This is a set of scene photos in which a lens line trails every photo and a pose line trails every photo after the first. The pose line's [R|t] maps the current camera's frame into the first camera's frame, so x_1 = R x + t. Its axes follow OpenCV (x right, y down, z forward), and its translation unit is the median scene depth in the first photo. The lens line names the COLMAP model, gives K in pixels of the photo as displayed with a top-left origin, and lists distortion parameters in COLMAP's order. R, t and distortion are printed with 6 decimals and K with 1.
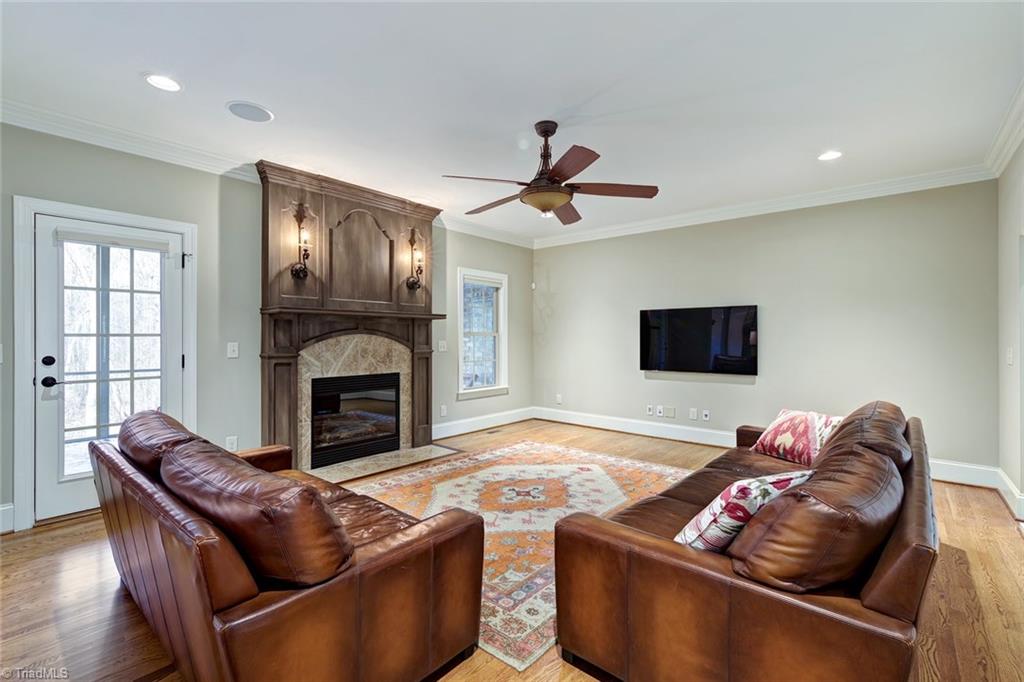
lens RADIAL K [[450.3, 0, 506.2], [0, 450.3, 332.1], [0, 0, 1]] dist [0.000640, 0.000153]
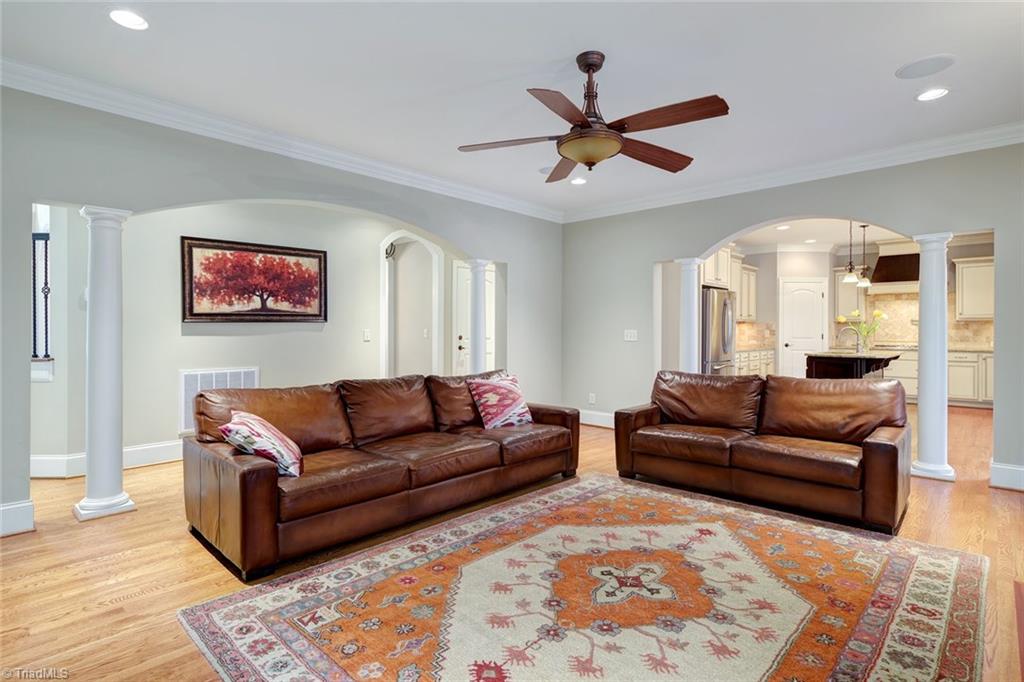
lens RADIAL K [[516.7, 0, 508.8], [0, 516.7, 332.5], [0, 0, 1]] dist [-0.000377, -0.000834]
pose [[-0.999329, -0.004326, 0.036369, 0.148857], [-0.004671, 0.999945, -0.009419, 0.033649], [-0.036327, -0.009583, -0.999294, 1.450299]]
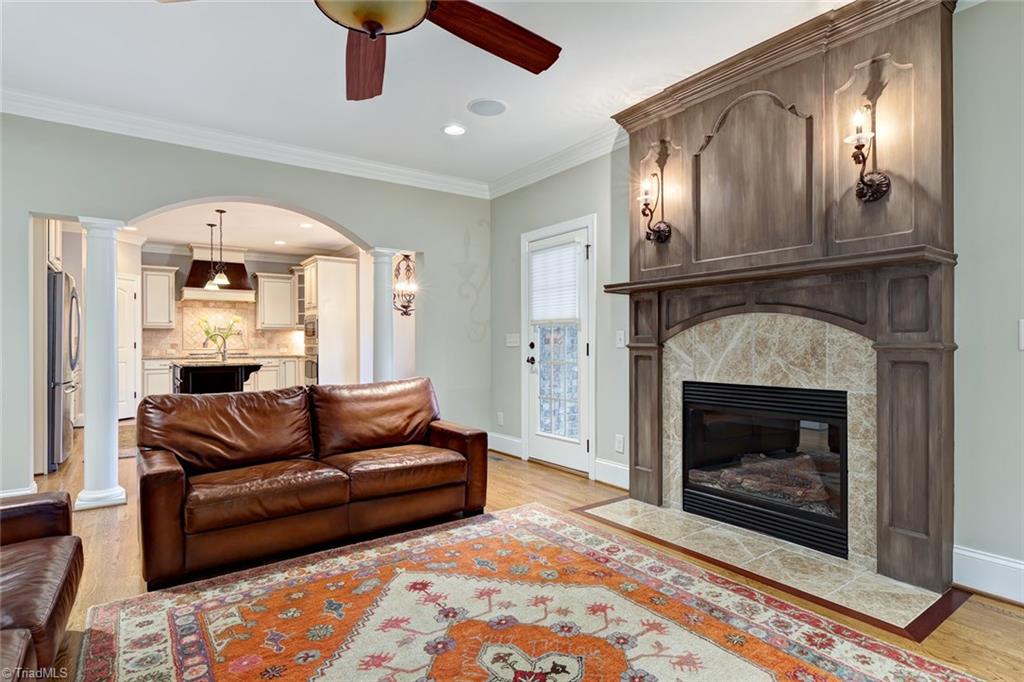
lens RADIAL K [[533.5, 0, 512.0], [0, 533.5, 341.0], [0, 0, 1]] dist [-0.000185, -0.000196]
pose [[-0.227900, -0.004475, -0.973674, 0.442575], [0.015380, 0.999848, -0.008196, 0.044900], [0.973563, -0.016843, -0.227796, 0.947364]]
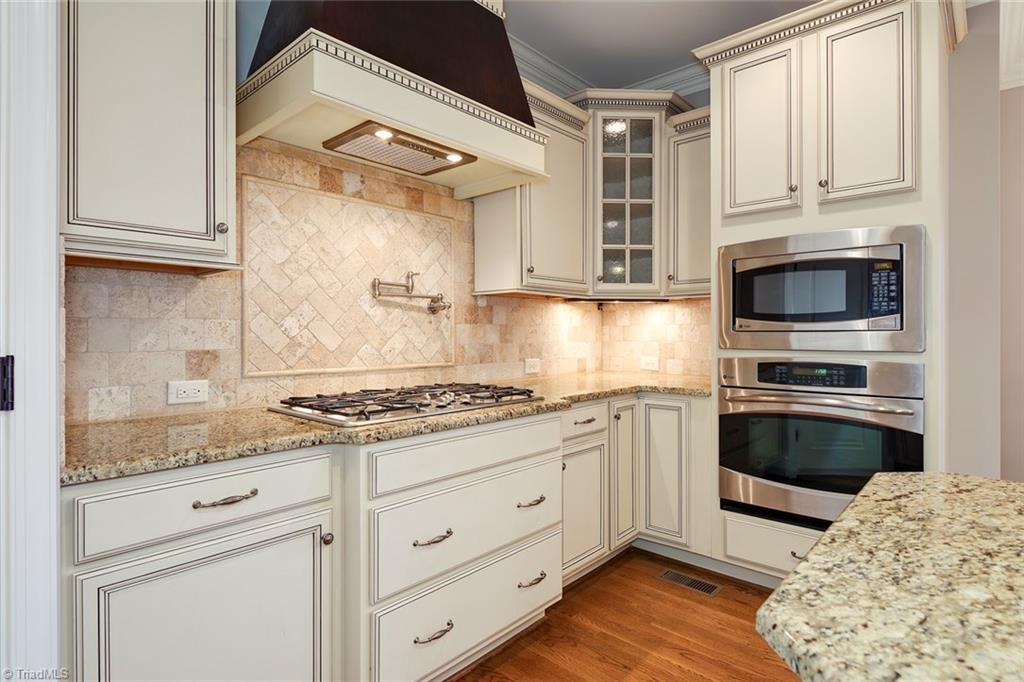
lens RADIAL K [[534.1, 0, 511.1], [0, 534.1, 333.0], [0, 0, 1]] dist [0.002902, -0.000205]
pose [[-0.013583, 0.000048, -0.999908, -0.897916], [0.010720, 0.999943, -0.000098, 0.006212], [0.999850, -0.010720, -0.013583, -0.598839]]
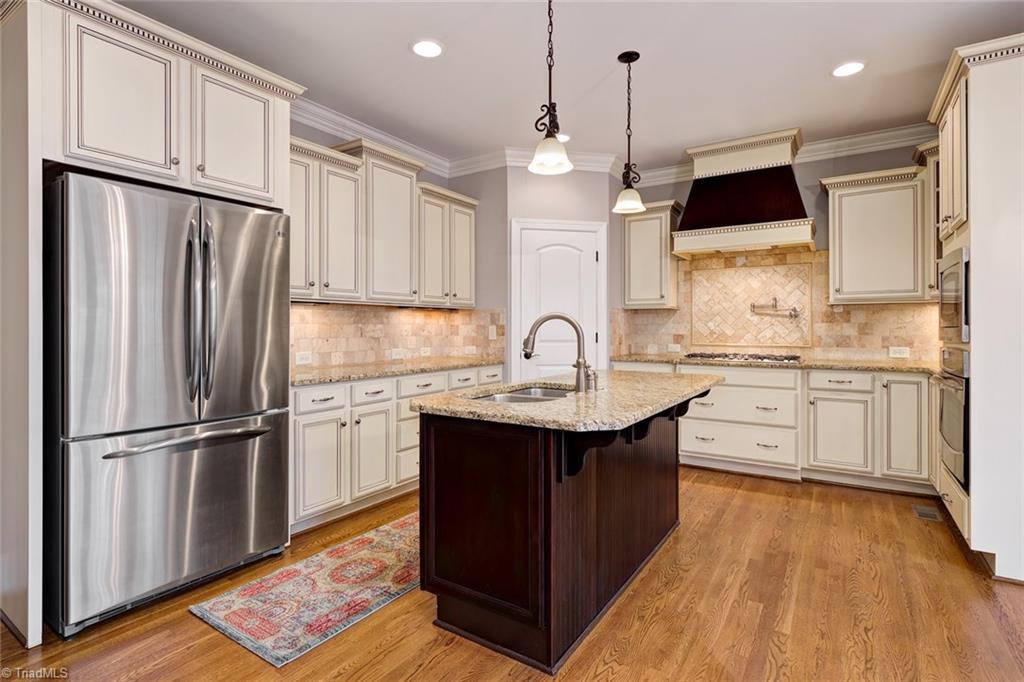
lens RADIAL K [[506.5, 0, 509.1], [0, 506.5, 329.3], [0, 0, 1]] dist [-0.002147, -0.000411]
pose [[-0.990264, 0.000497, -0.139199, -0.766194], [0.001654, 0.999965, -0.008195, 0.014584], [0.139190, -0.008346, -0.990231, 0.265271]]
